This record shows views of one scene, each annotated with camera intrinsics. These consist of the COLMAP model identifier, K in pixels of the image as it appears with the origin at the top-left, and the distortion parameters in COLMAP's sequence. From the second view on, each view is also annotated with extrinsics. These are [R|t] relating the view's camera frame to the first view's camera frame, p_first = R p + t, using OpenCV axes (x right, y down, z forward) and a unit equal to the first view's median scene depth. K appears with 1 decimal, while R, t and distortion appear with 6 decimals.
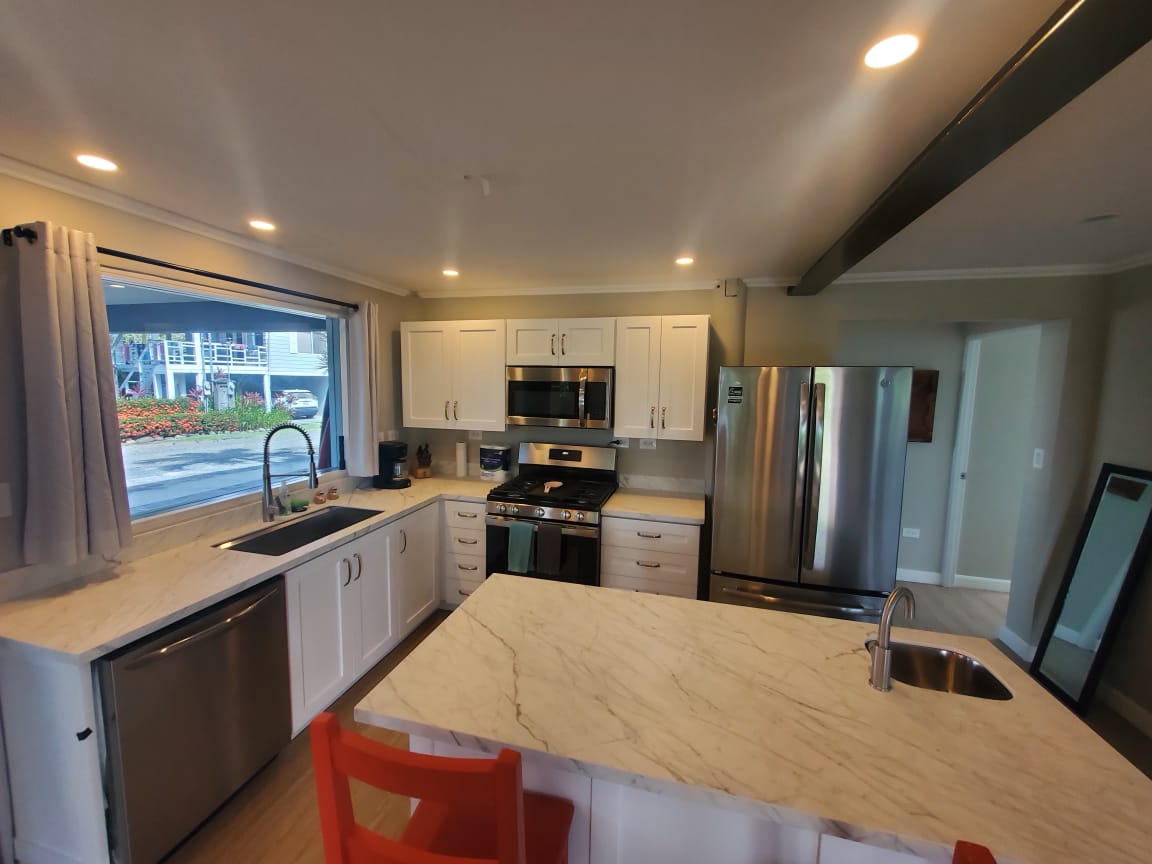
lens RADIAL K [[466.2, 0, 569.2], [0, 466.2, 431.5], [0, 0, 1]] dist [0.011152, -0.003733]
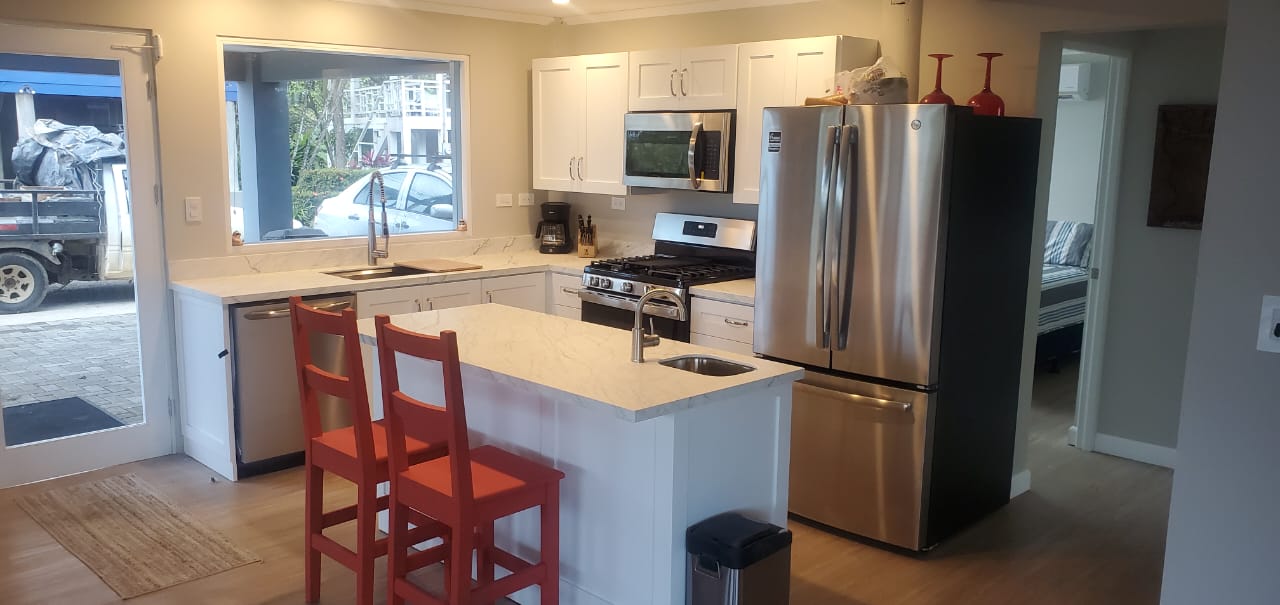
lens RADIAL K [[1004.8, 0, 594.8], [0, 1004.8, 325.4], [0, 0, 1]] dist [0.076956, -0.004369]
pose [[0.854994, 0.091563, -0.510492, 0.774243], [-0.056190, 0.994852, 0.084330, 0.086681], [0.515586, -0.043417, 0.855737, -0.557458]]
